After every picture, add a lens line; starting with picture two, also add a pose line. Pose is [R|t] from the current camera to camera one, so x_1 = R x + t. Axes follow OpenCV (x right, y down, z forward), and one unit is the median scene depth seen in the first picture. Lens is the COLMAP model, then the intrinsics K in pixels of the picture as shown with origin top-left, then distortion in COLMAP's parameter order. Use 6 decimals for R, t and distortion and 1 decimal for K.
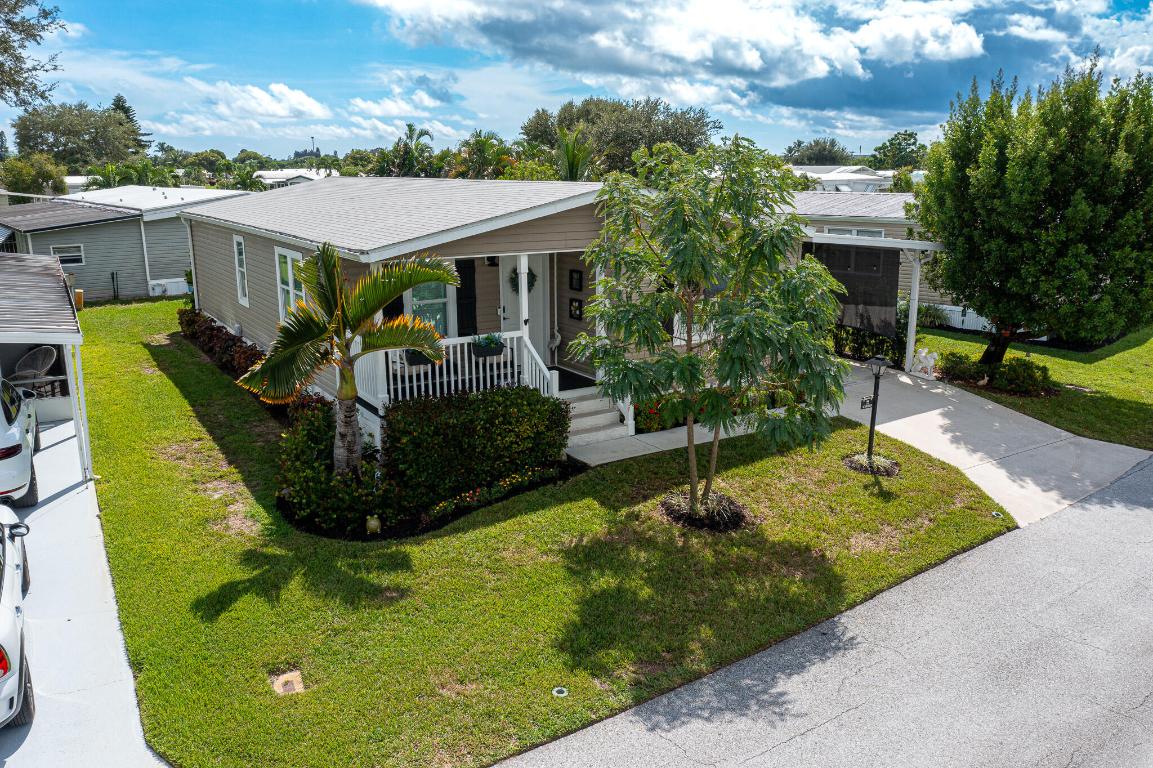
lens RADIAL K [[912.3, 0, 576.5], [0, 912.3, 384.0], [0, 0, 1]] dist [-0.010443, -0.003410]
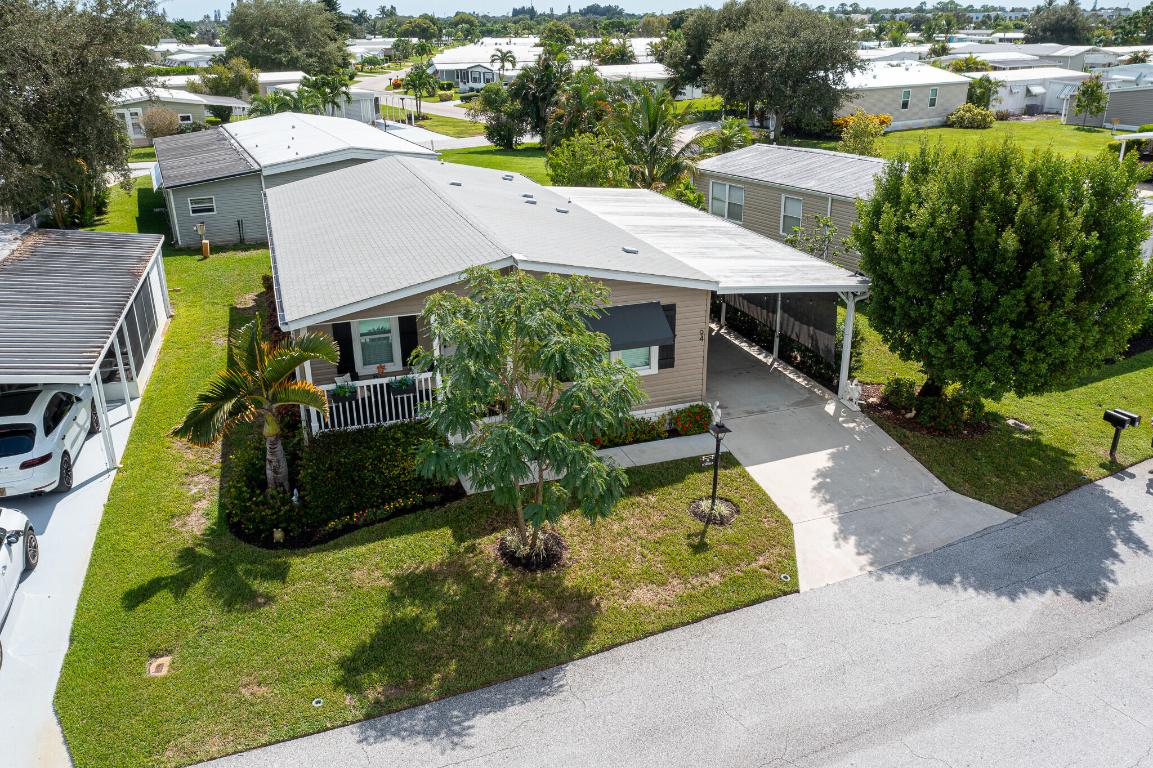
lens RADIAL K [[912.3, 0, 576.5], [0, 912.3, 384.0], [0, 0, 1]] dist [-0.010443, -0.003410]
pose [[0.973067, 0.080033, -0.216185, 0.460452], [-0.047440, 0.987248, 0.151956, -0.280751], [0.225590, -0.137607, 0.964455, -0.159222]]
